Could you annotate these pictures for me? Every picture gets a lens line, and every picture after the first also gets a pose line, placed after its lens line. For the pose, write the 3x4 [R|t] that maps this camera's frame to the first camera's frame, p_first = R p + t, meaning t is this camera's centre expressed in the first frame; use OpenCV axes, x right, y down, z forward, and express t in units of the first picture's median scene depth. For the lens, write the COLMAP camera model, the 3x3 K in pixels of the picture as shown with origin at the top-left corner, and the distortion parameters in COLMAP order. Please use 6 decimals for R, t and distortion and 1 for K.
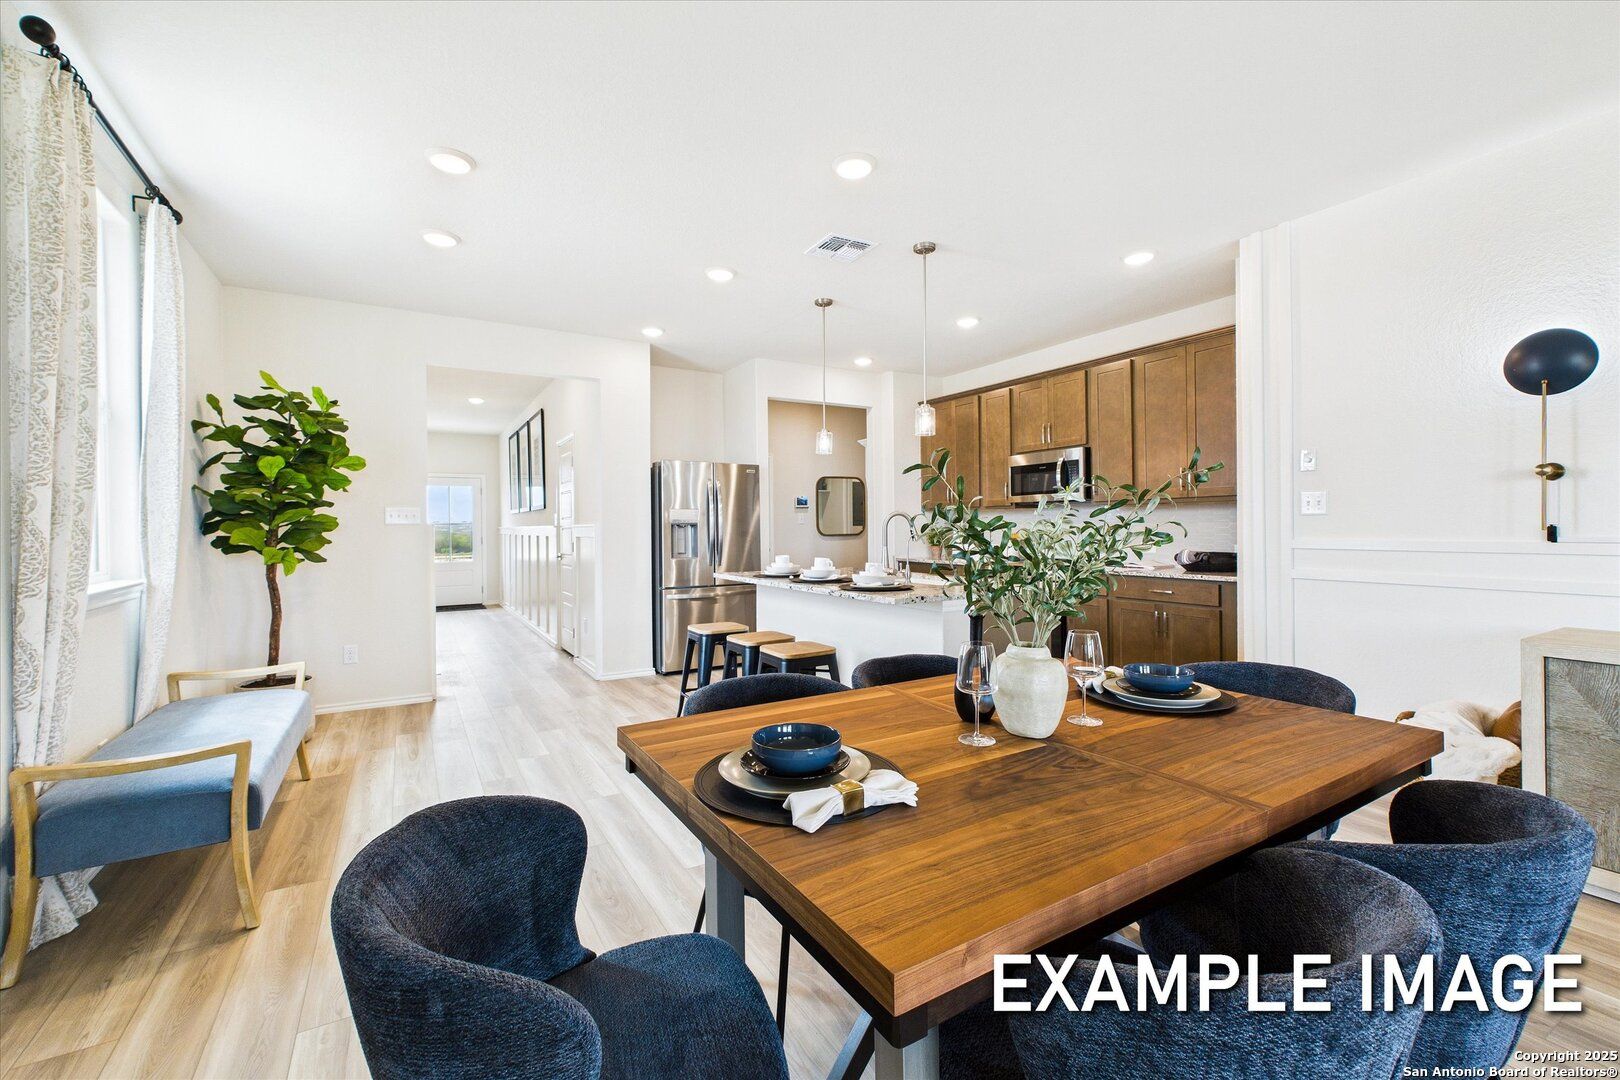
lens RADIAL K [[672.8, 0, 806.1], [0, 672.8, 542.7], [0, 0, 1]] dist [0.001311, 0.000085]
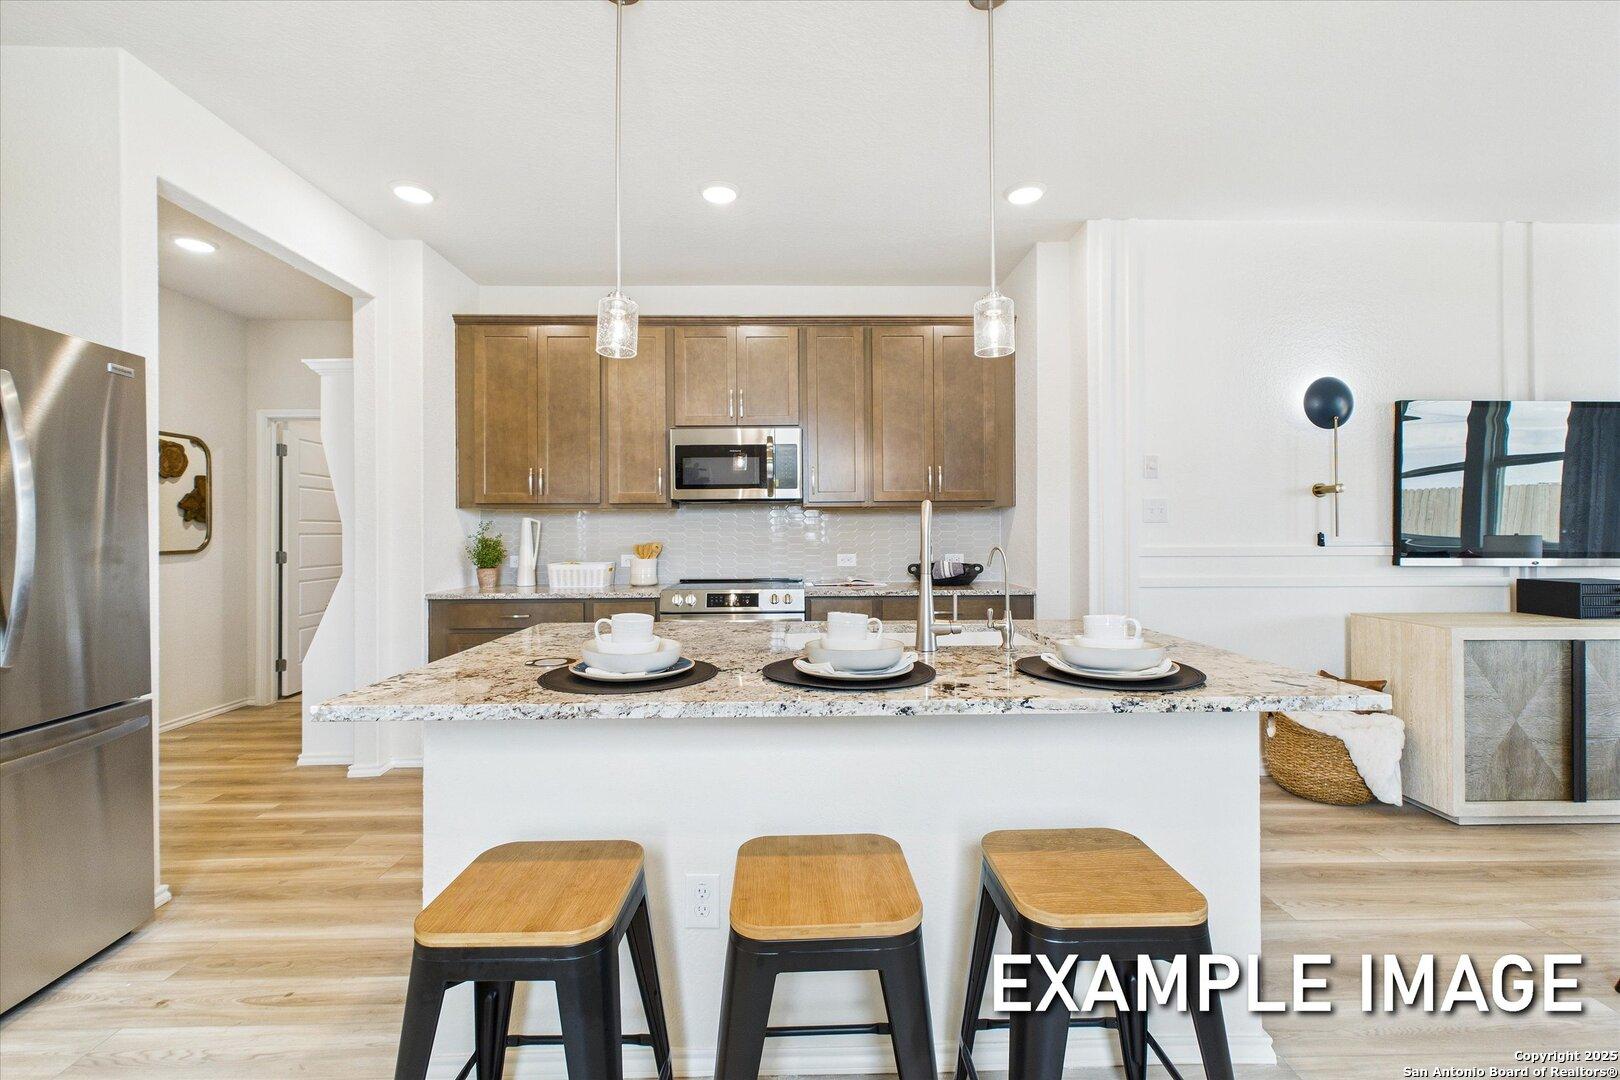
lens RADIAL K [[672.8, 0, 804.8], [0, 672.8, 532.1], [0, 0, 1]] dist [0.001311, 0.000085]
pose [[0.493497, 0.004710, 0.869735, -0.269966], [0.021911, 0.999601, -0.017846, -0.015325], [-0.869472, 0.027864, 0.493197, 0.711682]]
